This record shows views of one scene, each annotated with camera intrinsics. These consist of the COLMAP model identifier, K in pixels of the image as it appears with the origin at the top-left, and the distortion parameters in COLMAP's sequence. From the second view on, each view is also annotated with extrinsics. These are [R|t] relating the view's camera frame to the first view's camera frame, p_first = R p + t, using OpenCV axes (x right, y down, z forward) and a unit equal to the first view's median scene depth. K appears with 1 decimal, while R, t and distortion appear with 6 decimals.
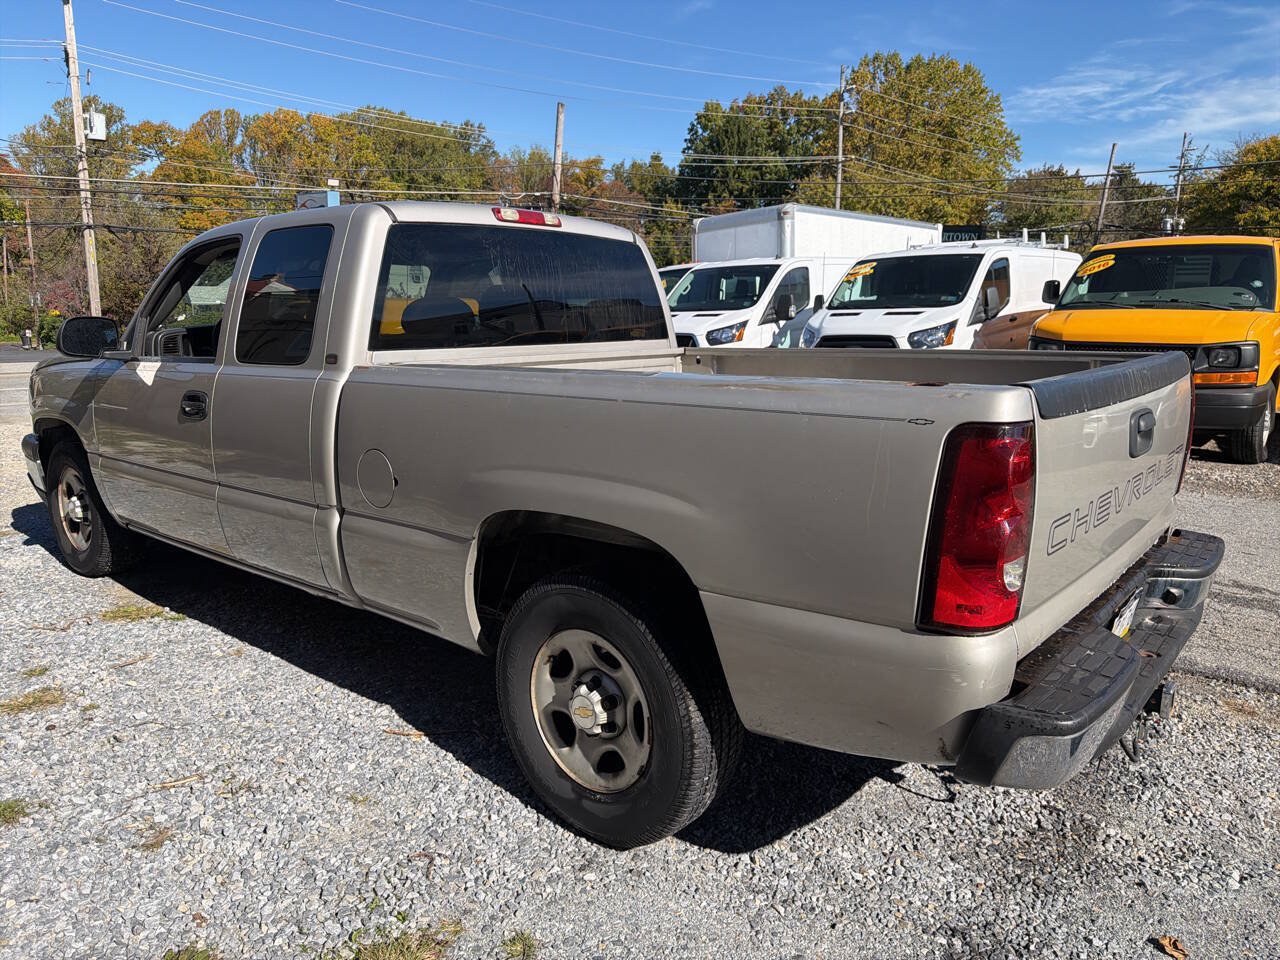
lens RADIAL K [[907.4, 0, 648.7], [0, 907.4, 474.0], [0, 0, 1]] dist [0.029752, -0.041047]
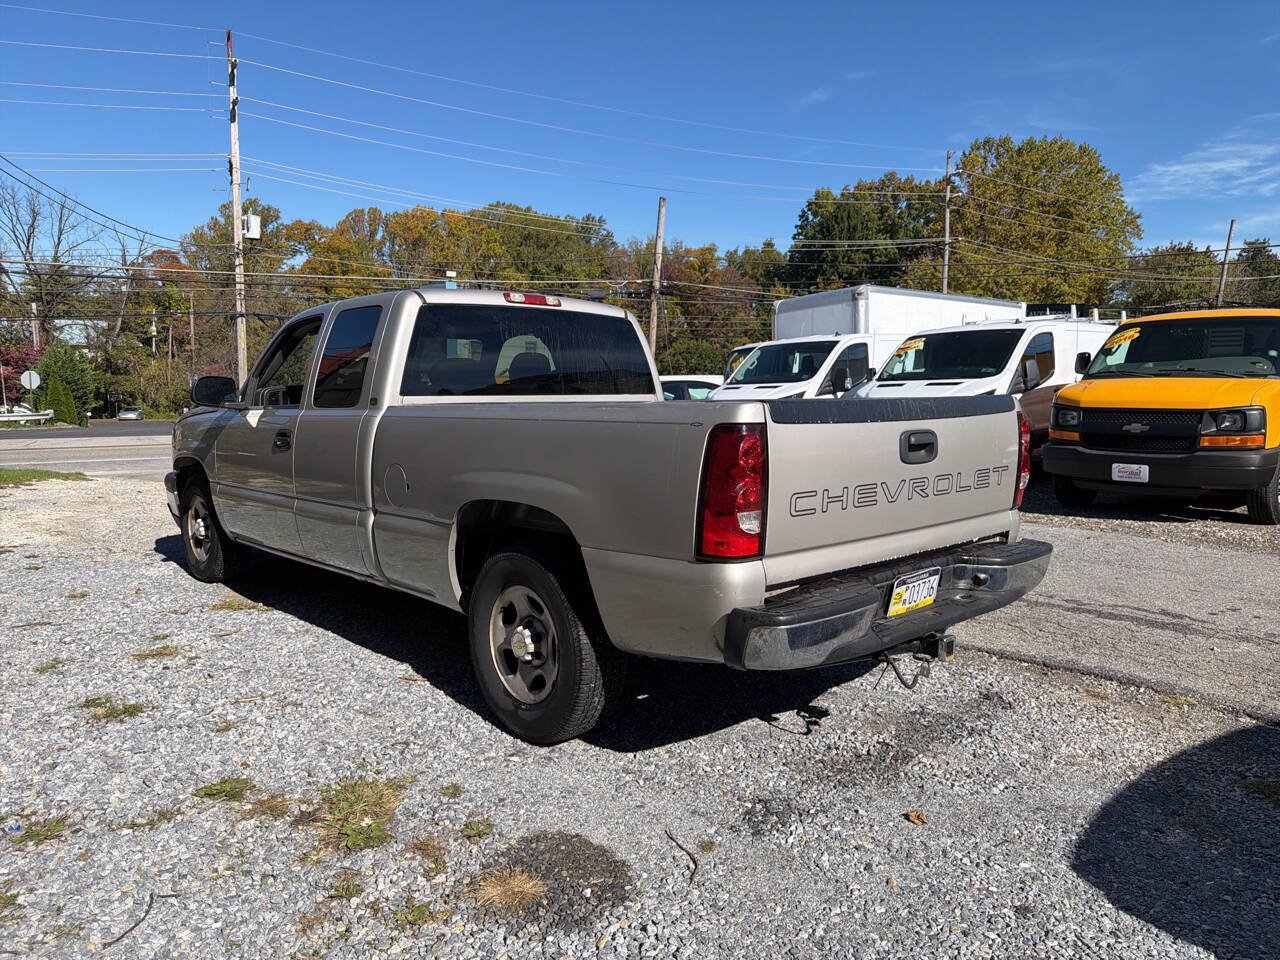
lens RADIAL K [[907.4, 0, 656.5], [0, 907.4, 472.6], [0, 0, 1]] dist [0.029752, -0.041047]
pose [[0.993196, 0.008712, -0.116130, 0.206951], [-0.018942, 0.996003, -0.087283, 0.080764], [0.114905, 0.088889, 0.989392, -0.264158]]
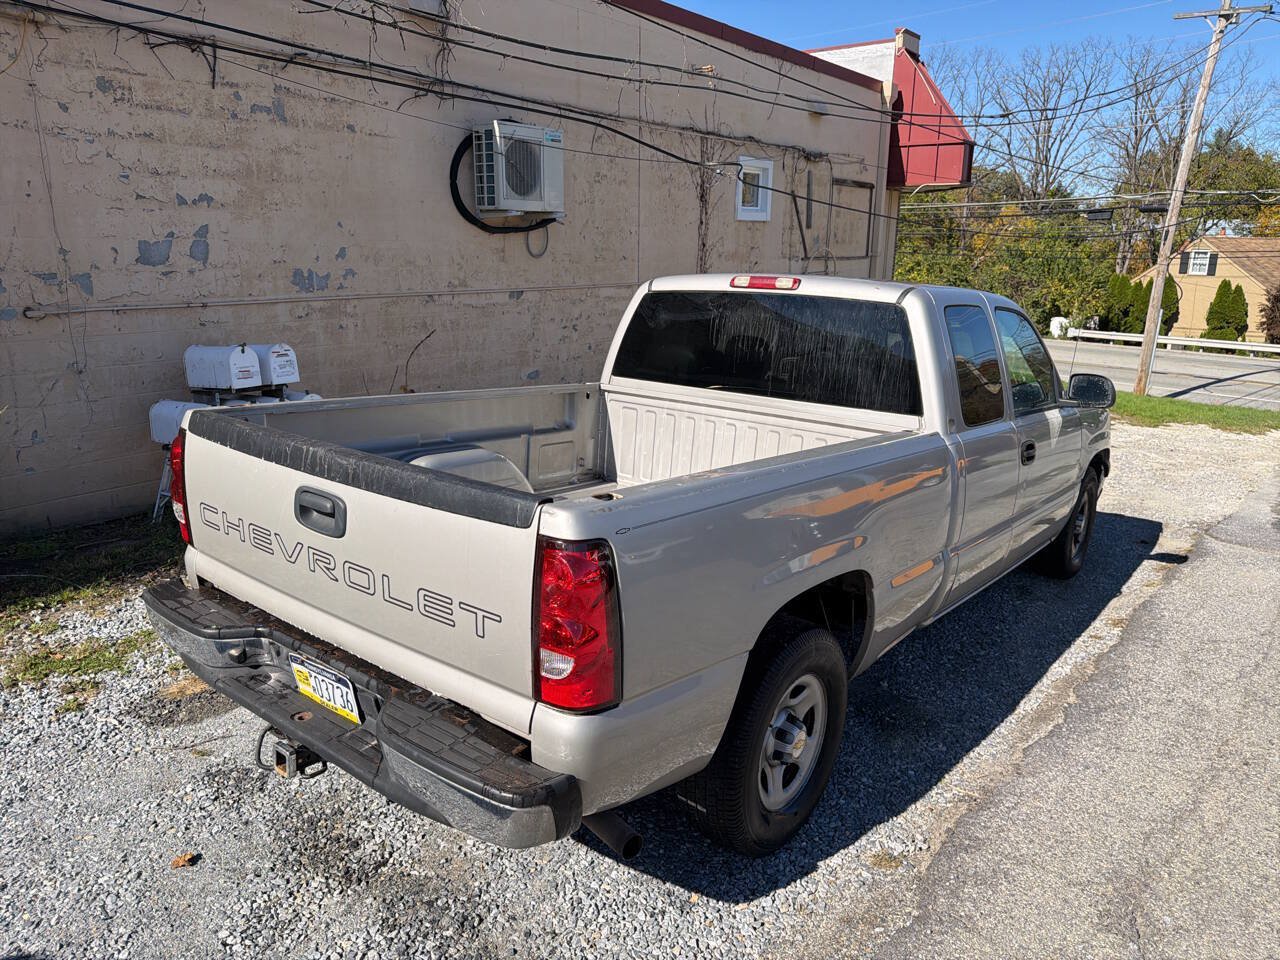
lens RADIAL K [[907.4, 0, 642.9], [0, 907.4, 485.9], [0, 0, 1]] dist [0.029752, -0.041047]
pose [[0.011582, 0.221008, -0.975203, 1.059925], [-0.223931, 0.951072, 0.212879, -0.259031], [0.974536, 0.215912, 0.060505, 0.877344]]
